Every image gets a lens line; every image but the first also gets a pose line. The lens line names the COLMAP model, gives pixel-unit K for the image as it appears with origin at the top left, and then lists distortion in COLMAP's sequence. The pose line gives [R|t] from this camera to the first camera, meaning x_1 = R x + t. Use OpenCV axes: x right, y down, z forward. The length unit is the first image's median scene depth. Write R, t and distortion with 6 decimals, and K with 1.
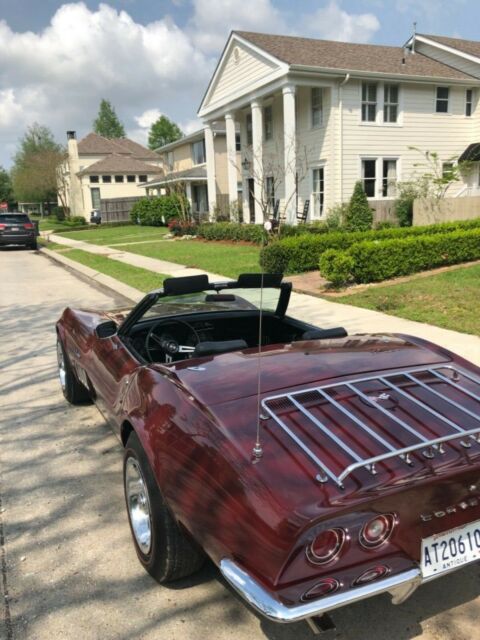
lens RADIAL K [[523.5, 0, 240.0], [0, 523.5, 320.0], [0, 0, 1]] dist [-0.022124, 0.011279]
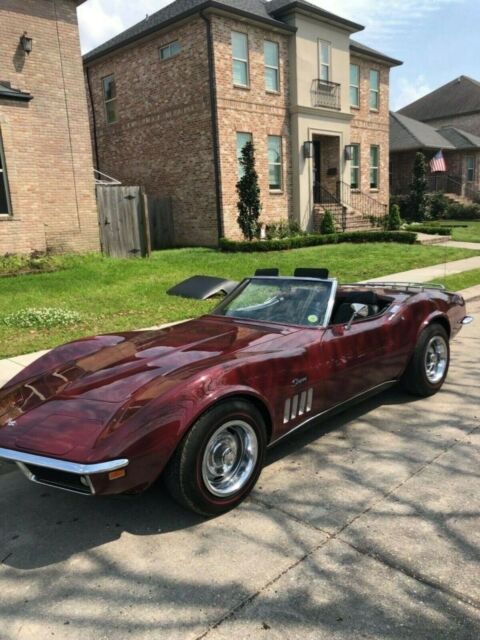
lens RADIAL K [[505.7, 0, 258.3], [0, 505.7, 324.0], [0, 0, 1]] dist [0.004434, -0.001885]
pose [[-0.326725, -0.136334, 0.935235, -0.216116], [0.258325, 0.938979, 0.227126, -0.046397], [-0.909131, 0.315802, -0.271569, 0.262097]]
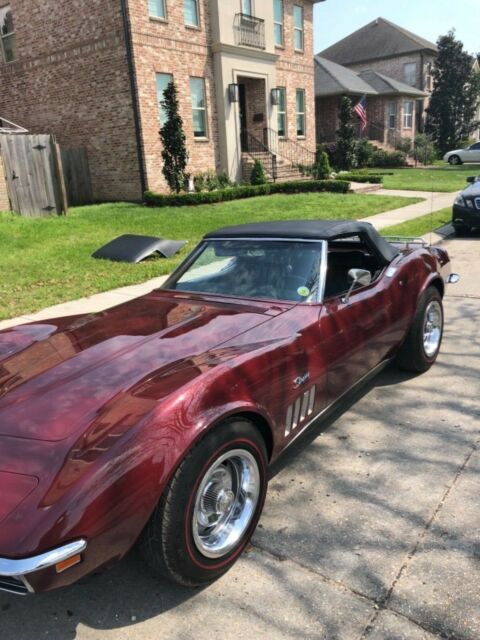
lens RADIAL K [[514.0, 0, 240.0], [0, 514.0, 320.0], [0, 0, 1]] dist [-0.017348, 0.047573]
pose [[-0.432976, -0.190500, 0.881046, -0.168604], [0.270662, 0.904835, 0.328657, -0.046520], [-0.859810, 0.380766, -0.340211, 0.261240]]
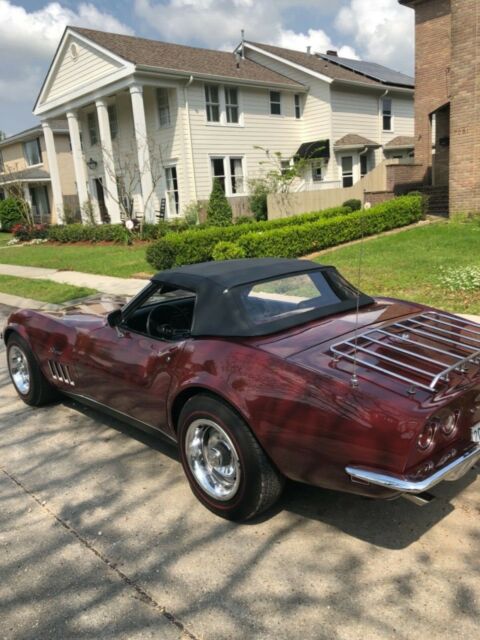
lens RADIAL K [[523.5, 0, 240.0], [0, 523.5, 320.0], [0, 0, 1]] dist [-0.022124, 0.011279]
pose [[0.949950, -0.094872, 0.297649, -0.053354], [0.094788, 0.995388, 0.014751, 0.005139], [-0.297675, 0.014201, 0.954562, -0.011914]]
